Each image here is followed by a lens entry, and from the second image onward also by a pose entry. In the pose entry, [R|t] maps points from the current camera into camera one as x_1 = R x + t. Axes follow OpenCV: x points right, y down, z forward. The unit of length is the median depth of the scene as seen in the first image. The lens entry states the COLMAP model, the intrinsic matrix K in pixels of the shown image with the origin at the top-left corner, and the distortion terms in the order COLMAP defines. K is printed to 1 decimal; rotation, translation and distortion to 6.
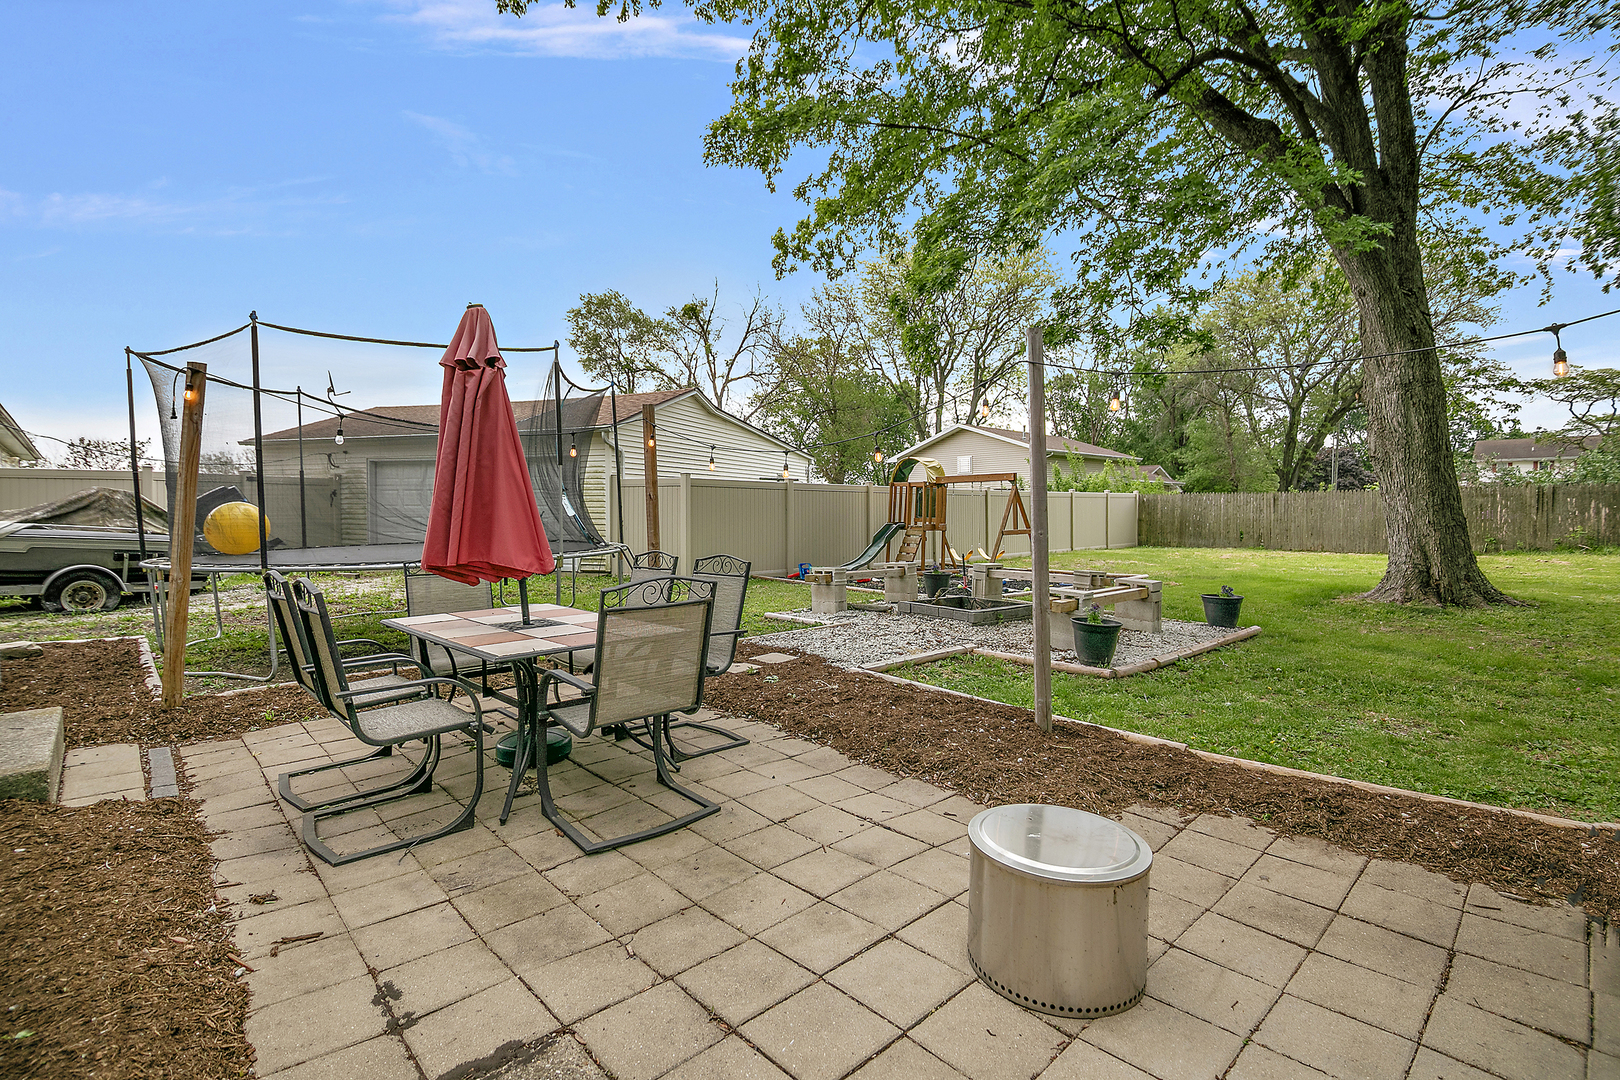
lens RADIAL K [[742.7, 0, 819.3], [0, 742.7, 508.9], [0, 0, 1]] dist [-0.002717, -0.000581]
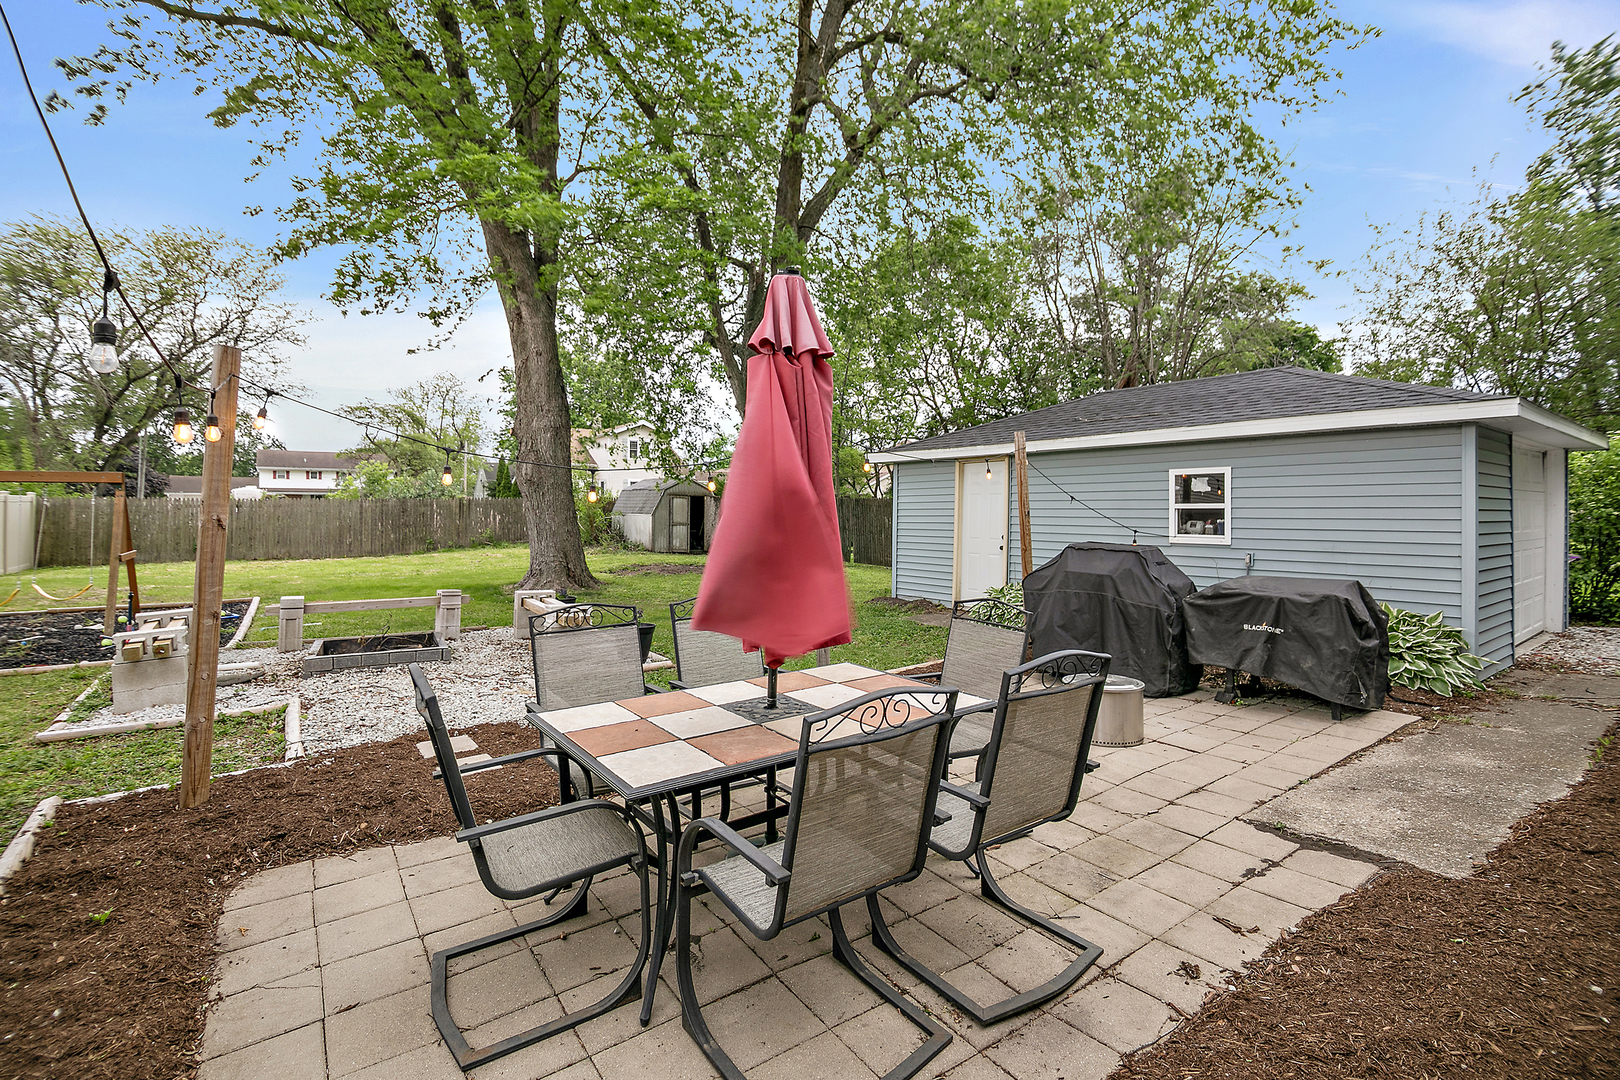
lens RADIAL K [[742.7, 0, 819.3], [0, 742.7, 508.9], [0, 0, 1]] dist [-0.002717, -0.000581]
pose [[0.126593, 0.003202, 0.991950, -0.488797], [-0.001256, 0.999995, -0.003068, -0.017371], [-0.991954, -0.000857, 0.126596, 0.375914]]
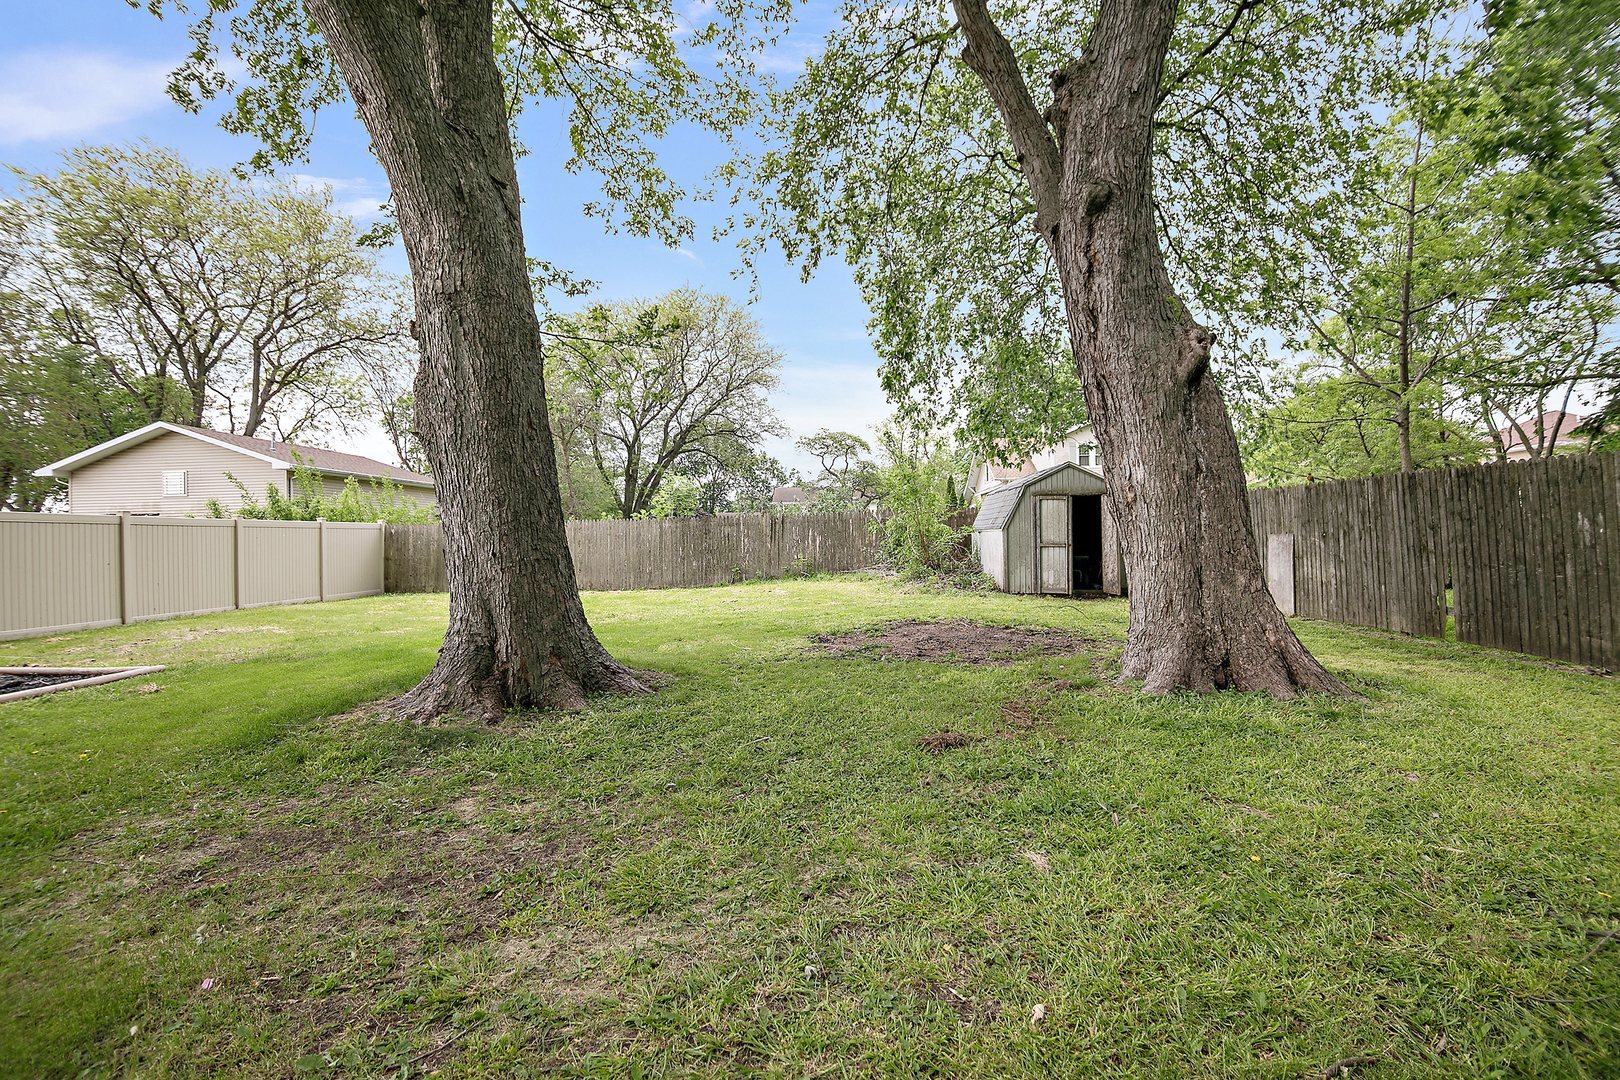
lens RADIAL K [[720.8, 0, 810.7], [0, 720.8, 523.6], [0, 0, 1]] dist [-0.001491, -0.000216]
pose [[0.729031, 0.005245, 0.684461, 0.631455], [0.016262, 0.999556, -0.024981, 0.011705], [-0.684288, 0.029343, 0.728621, 0.458251]]
